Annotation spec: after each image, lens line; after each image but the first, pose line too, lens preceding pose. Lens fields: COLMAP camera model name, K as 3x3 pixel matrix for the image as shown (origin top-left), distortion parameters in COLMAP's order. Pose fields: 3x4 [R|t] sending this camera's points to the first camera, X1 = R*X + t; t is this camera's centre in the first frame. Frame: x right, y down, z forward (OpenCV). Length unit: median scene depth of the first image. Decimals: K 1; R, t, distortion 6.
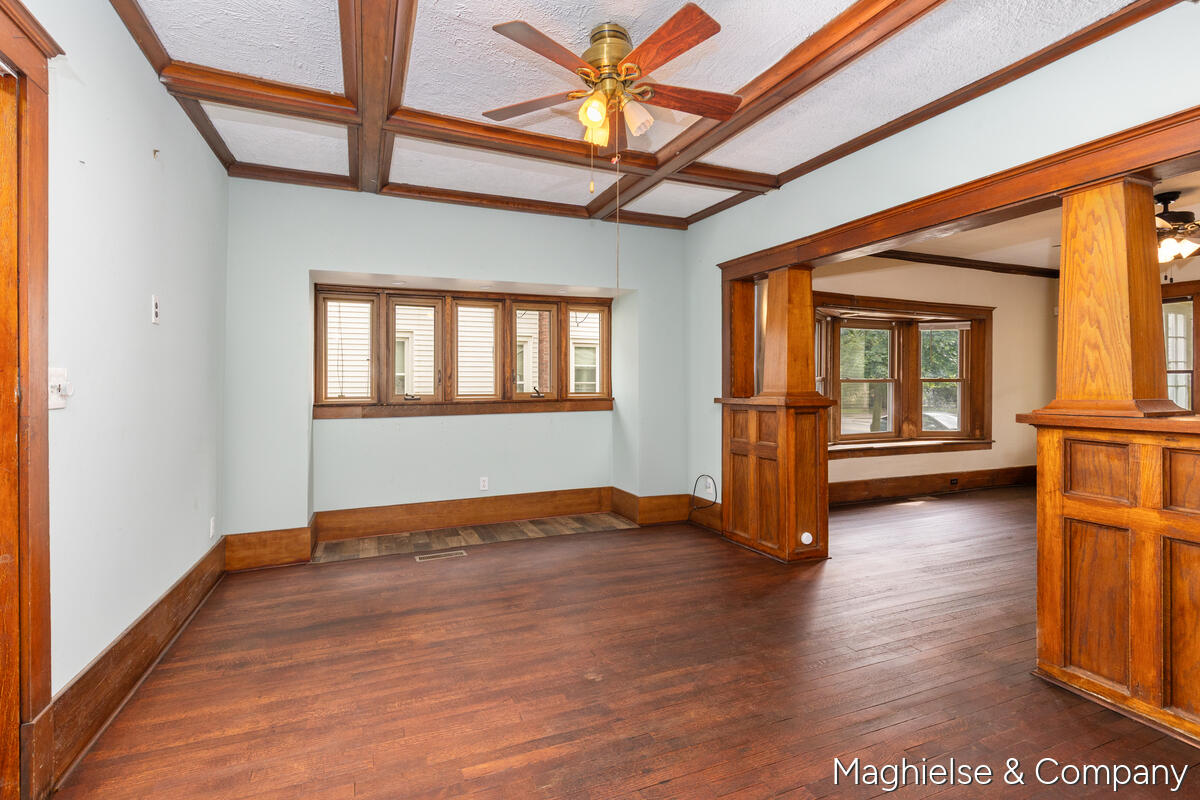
lens RADIAL K [[571.1, 0, 592.2], [0, 571.1, 397.8], [0, 0, 1]] dist [-0.002326, -0.000354]
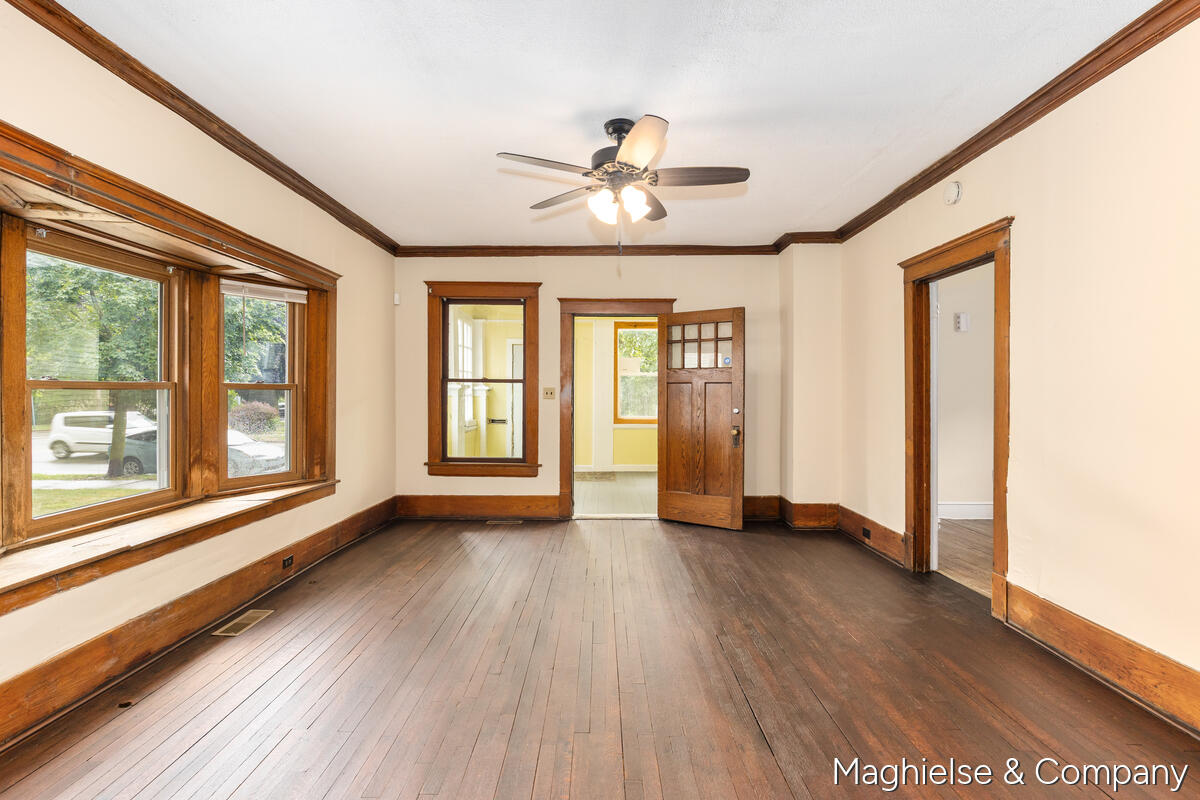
lens RADIAL K [[571.1, 0, 592.2], [0, 571.1, 397.8], [0, 0, 1]] dist [-0.002326, -0.000354]
pose [[0.399781, -0.003617, 0.916603, 0.223069], [0.013193, 0.999911, -0.001809, -0.013810], [-0.916516, 0.012816, 0.399793, 0.472005]]
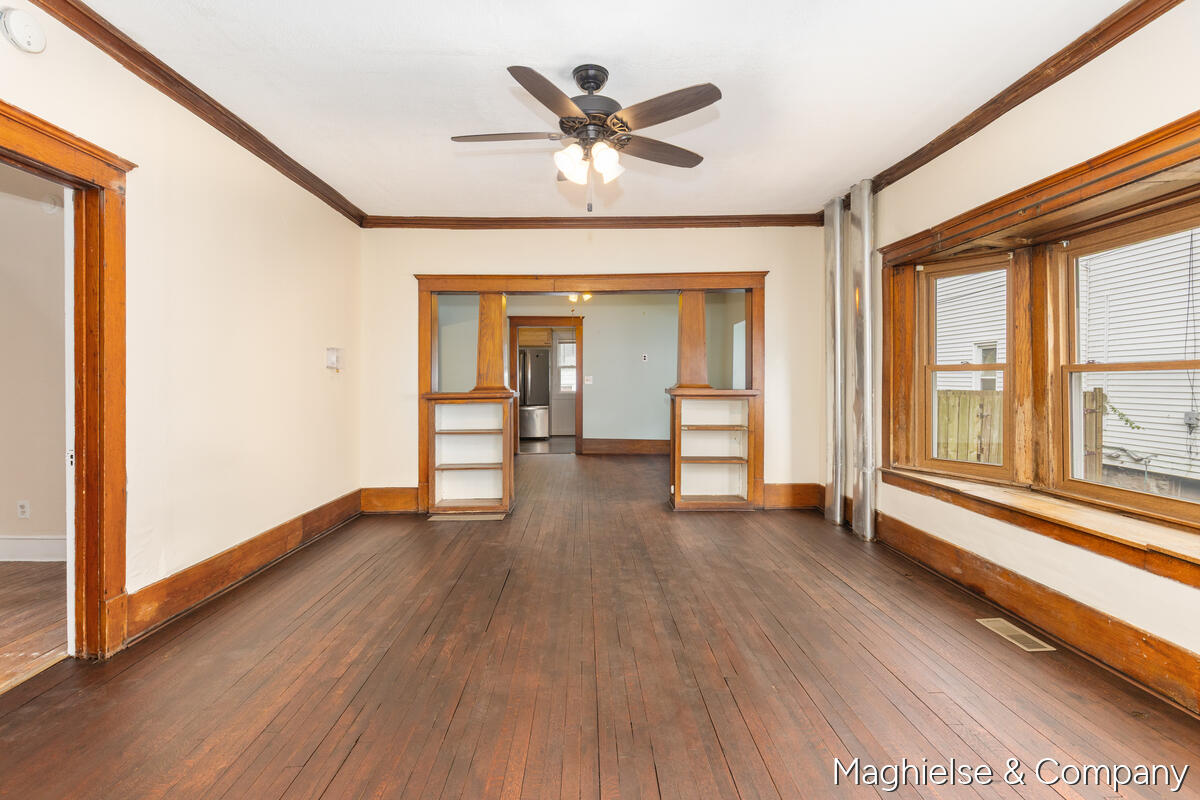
lens RADIAL K [[571.1, 0, 592.2], [0, 571.1, 397.8], [0, 0, 1]] dist [-0.002326, -0.000354]
pose [[-0.372257, 0.030860, -0.927616, 1.010295], [-0.015920, 0.999088, 0.039627, -0.016593], [0.927993, 0.029519, -0.371427, 0.780996]]
